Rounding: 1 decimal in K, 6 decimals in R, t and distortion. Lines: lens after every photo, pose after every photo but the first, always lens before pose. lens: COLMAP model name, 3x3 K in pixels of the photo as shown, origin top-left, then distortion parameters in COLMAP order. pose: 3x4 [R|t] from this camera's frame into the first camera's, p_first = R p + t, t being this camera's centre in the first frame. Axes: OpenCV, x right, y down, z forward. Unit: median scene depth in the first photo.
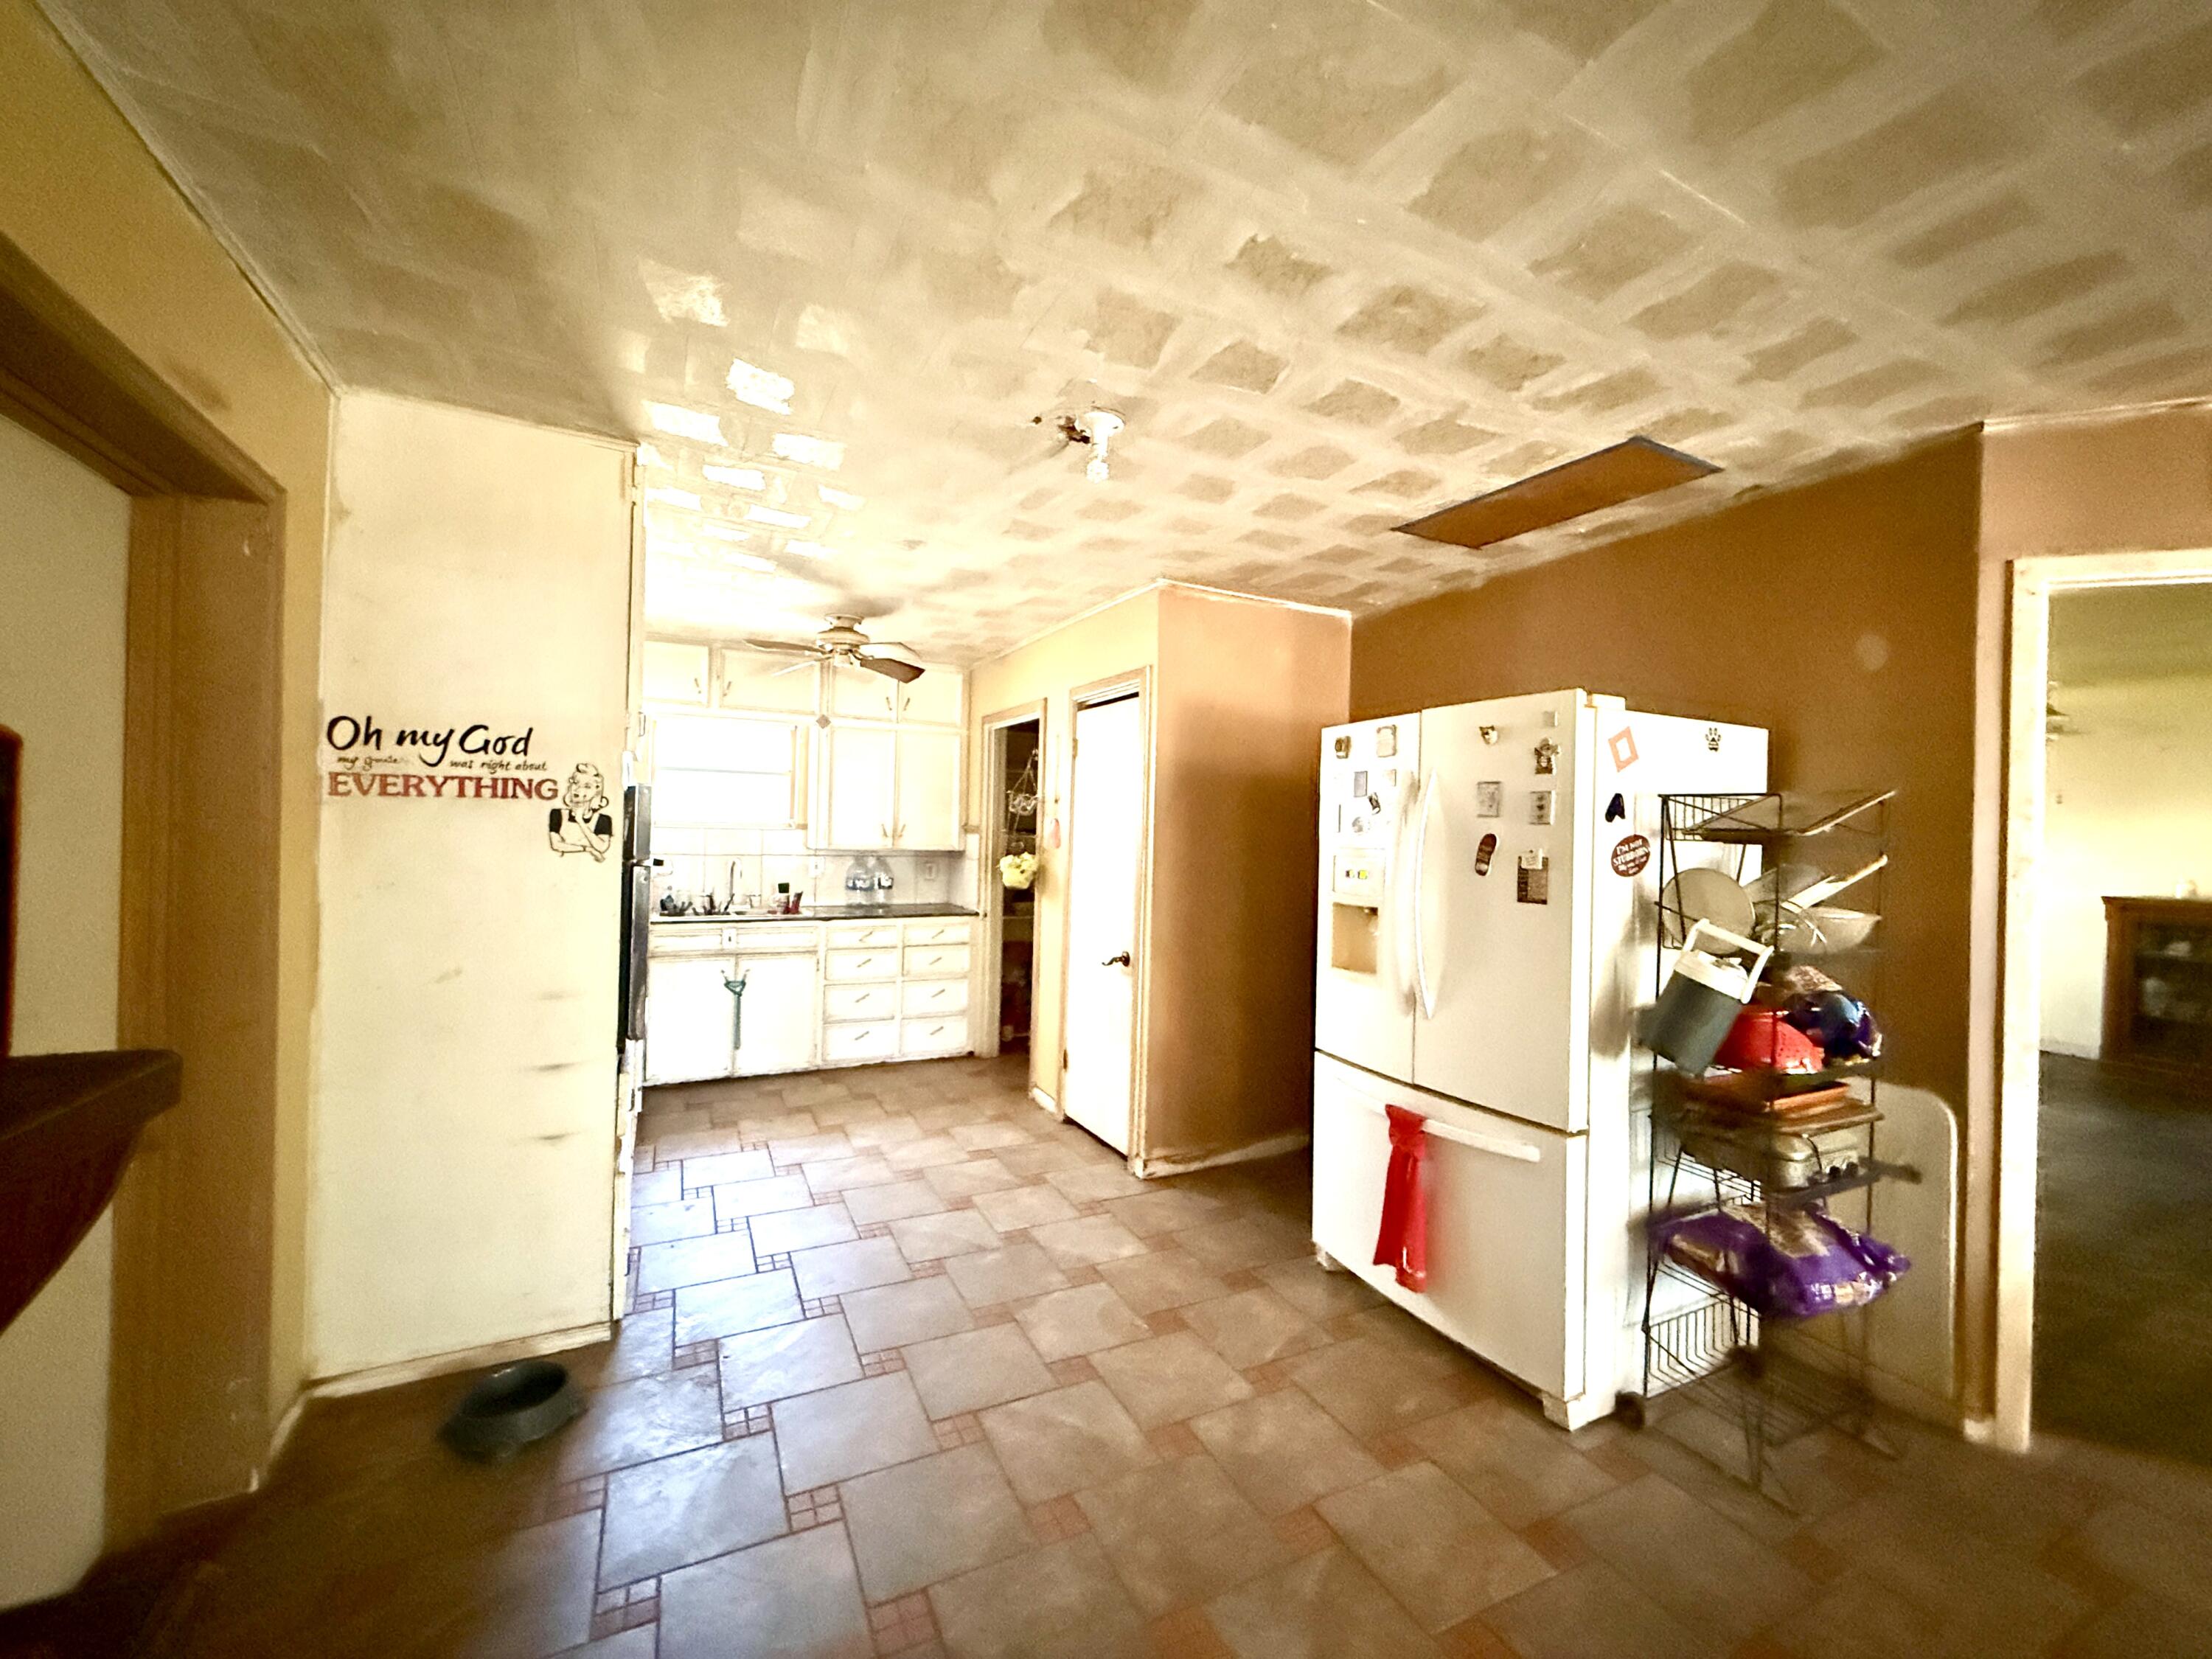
lens RADIAL K [[894.4, 0, 1106.0], [0, 894.4, 829.5], [0, 0, 1]] dist [-0.000361, -0.000083]
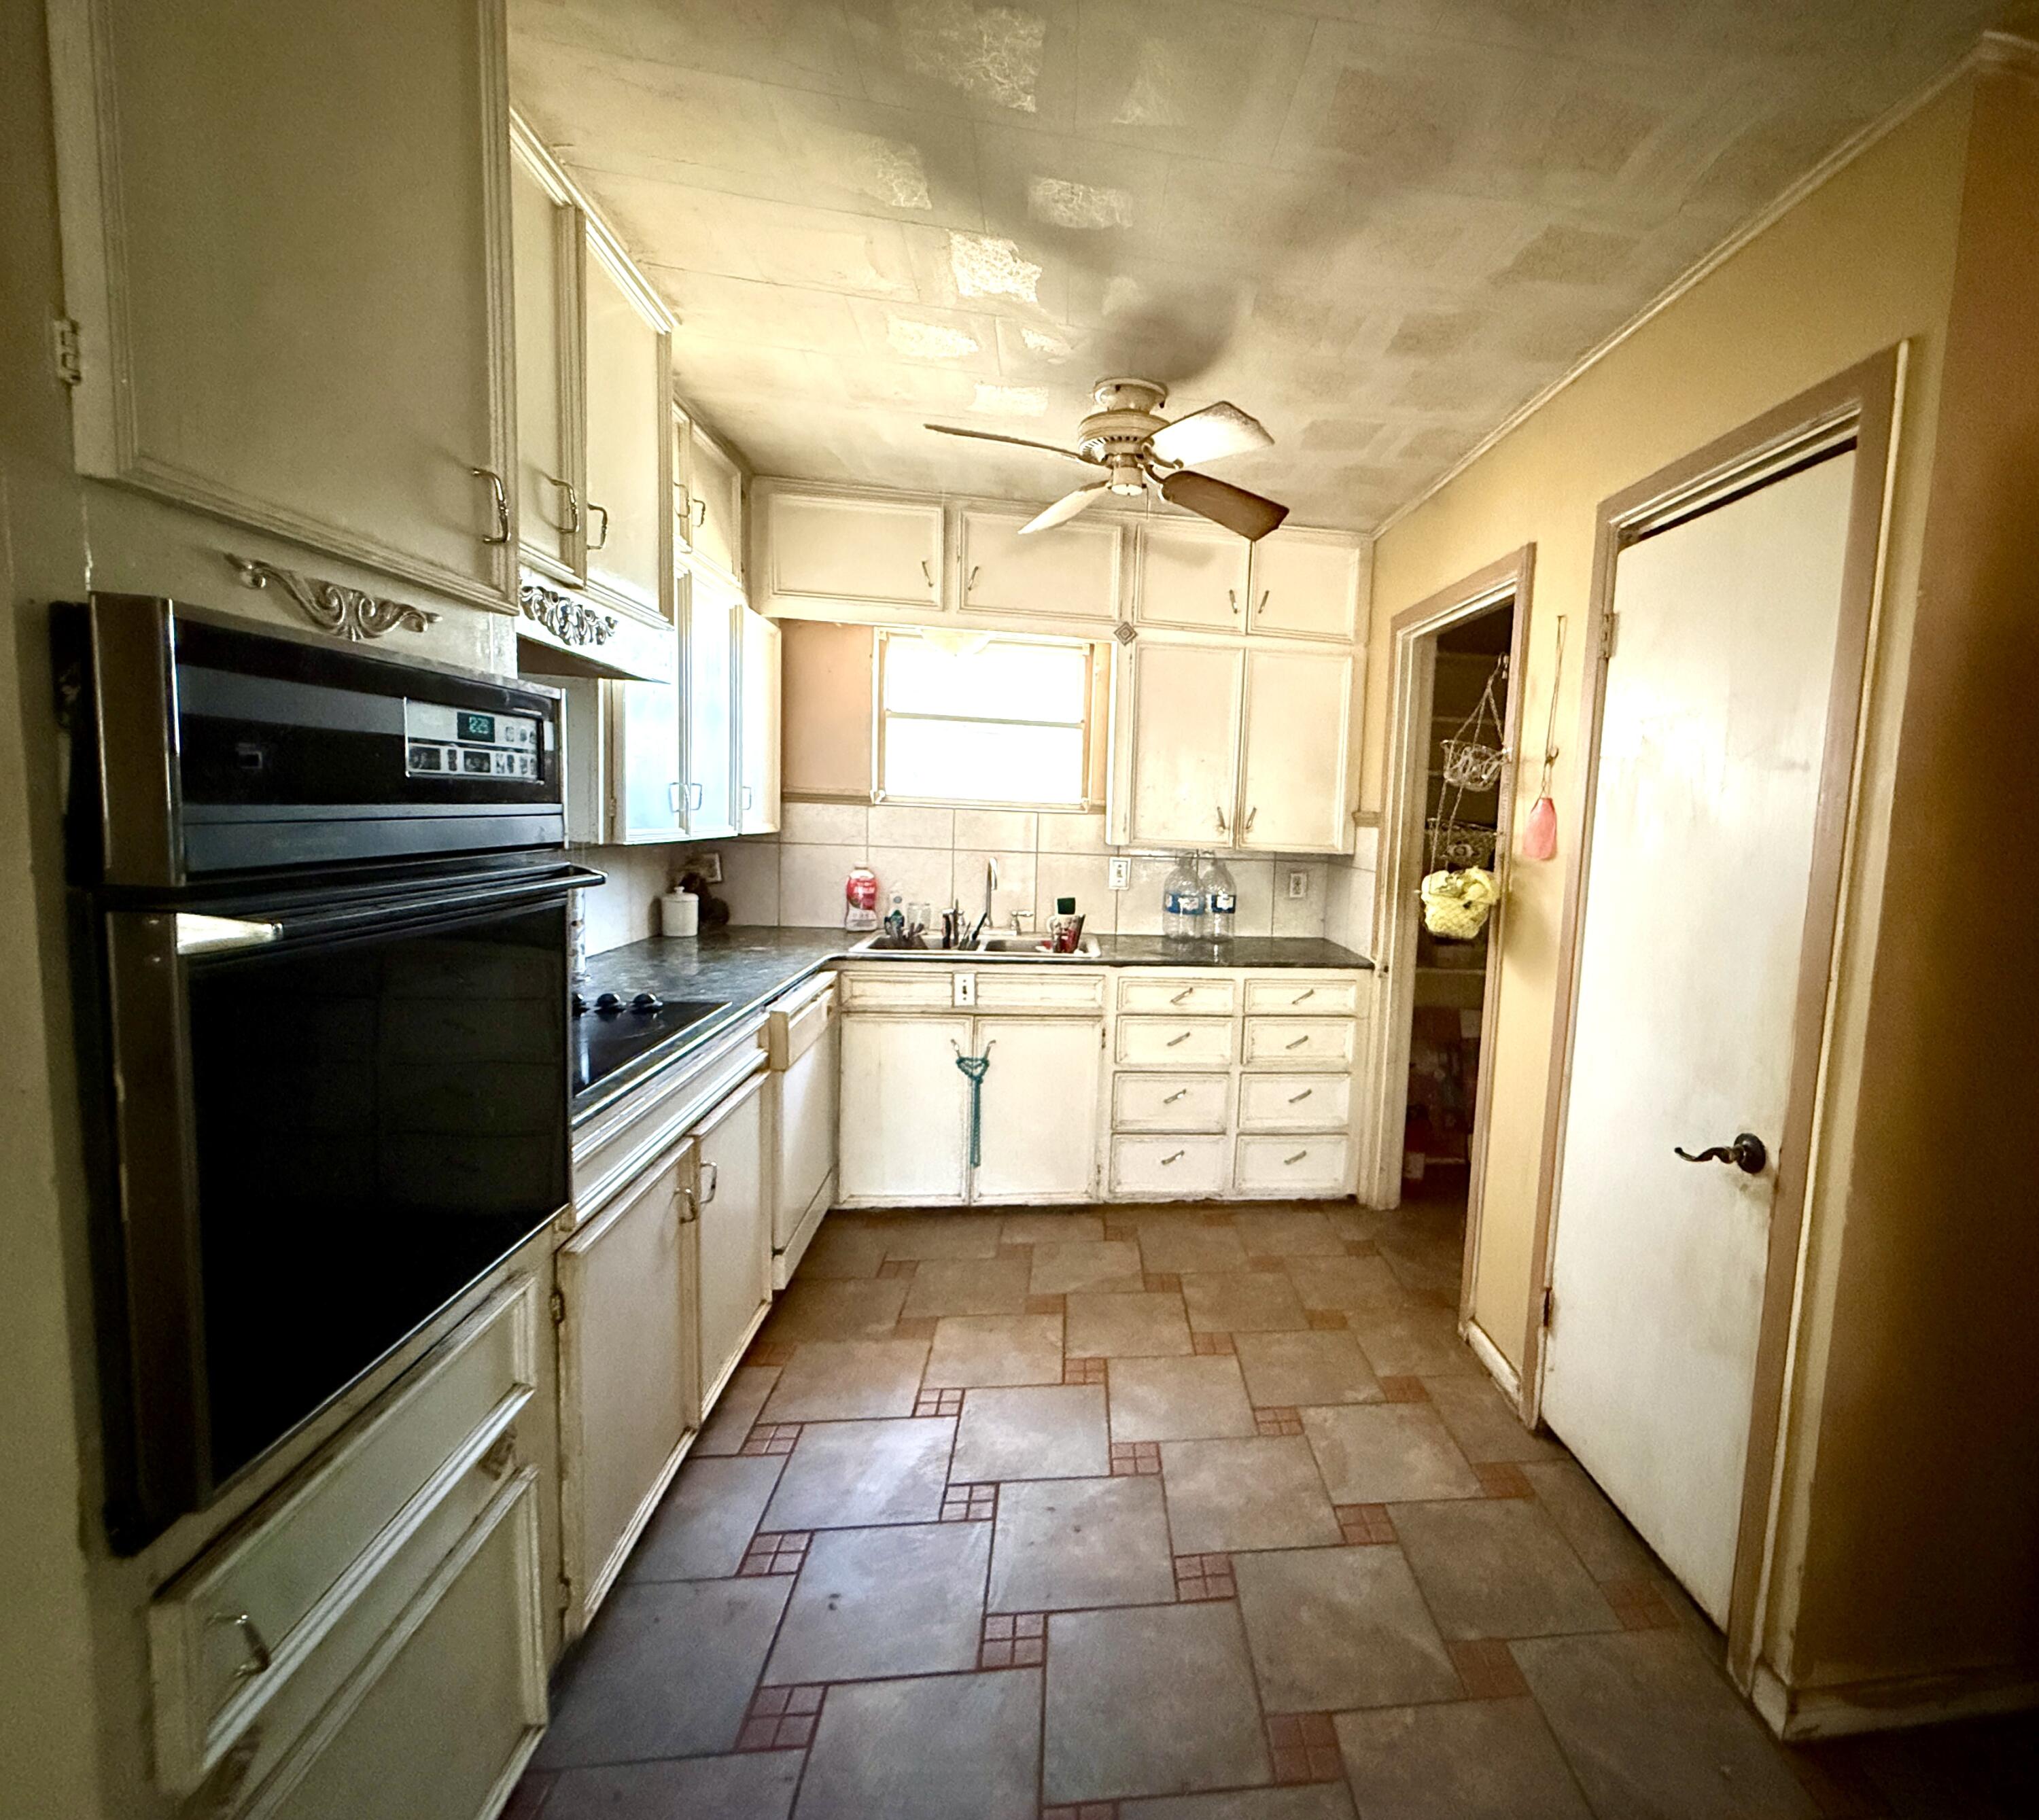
lens RADIAL K [[976.9, 0, 1207.2], [0, 976.9, 910.4], [0, 0, 1]] dist [0.001529, -0.000171]
pose [[0.952358, 0.047863, -0.301205, -0.061106], [-0.021155, 0.995597, 0.091316, 0.003476], [0.304249, -0.080594, 0.949177, 0.400894]]
